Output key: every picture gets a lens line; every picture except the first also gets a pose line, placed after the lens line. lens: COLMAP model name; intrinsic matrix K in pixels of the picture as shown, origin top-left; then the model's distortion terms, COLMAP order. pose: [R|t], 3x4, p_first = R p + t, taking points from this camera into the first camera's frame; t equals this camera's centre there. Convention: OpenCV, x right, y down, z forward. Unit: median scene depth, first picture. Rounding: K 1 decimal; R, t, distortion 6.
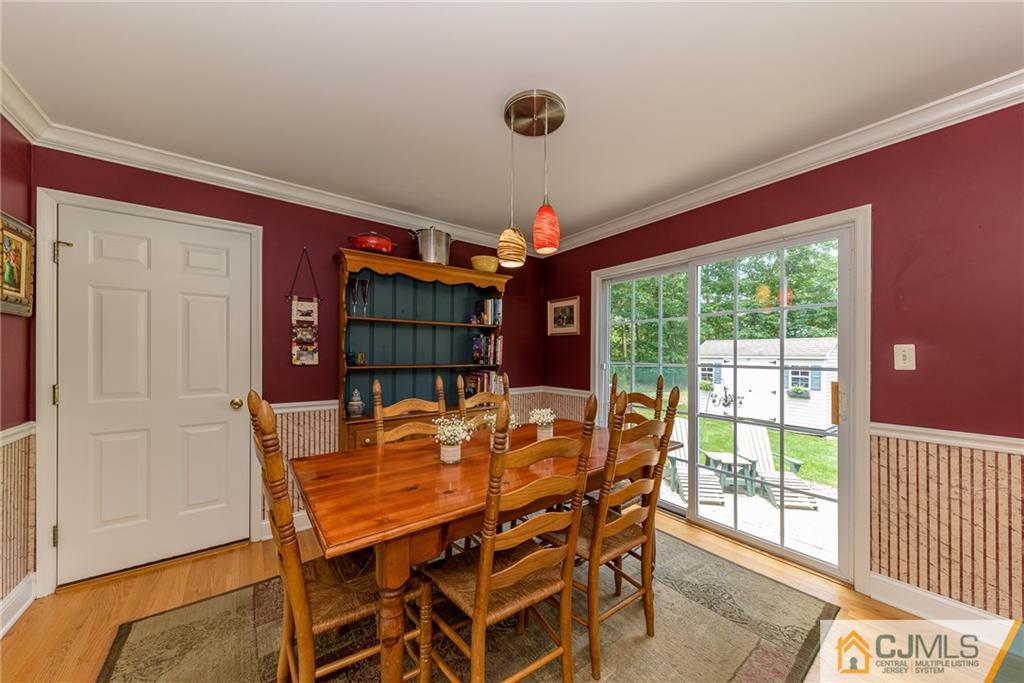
lens RADIAL K [[348.1, 0, 515.9], [0, 348.1, 347.2], [0, 0, 1]] dist [0.018738, -0.006924]
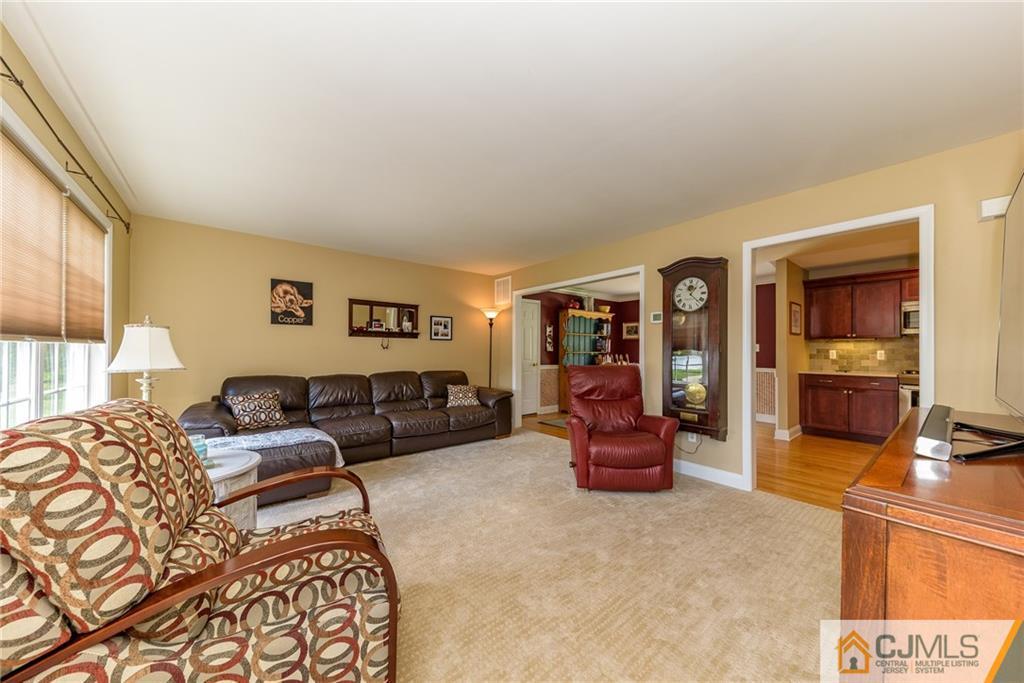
lens RADIAL K [[348.1, 0, 515.9], [0, 348.1, 347.2], [0, 0, 1]] dist [0.018738, -0.006924]
pose [[0.999598, 0.003334, 0.028159, -0.897062], [-0.003413, 0.999990, 0.002755, 0.014773], [-0.028149, -0.002850, 0.999600, -1.580960]]
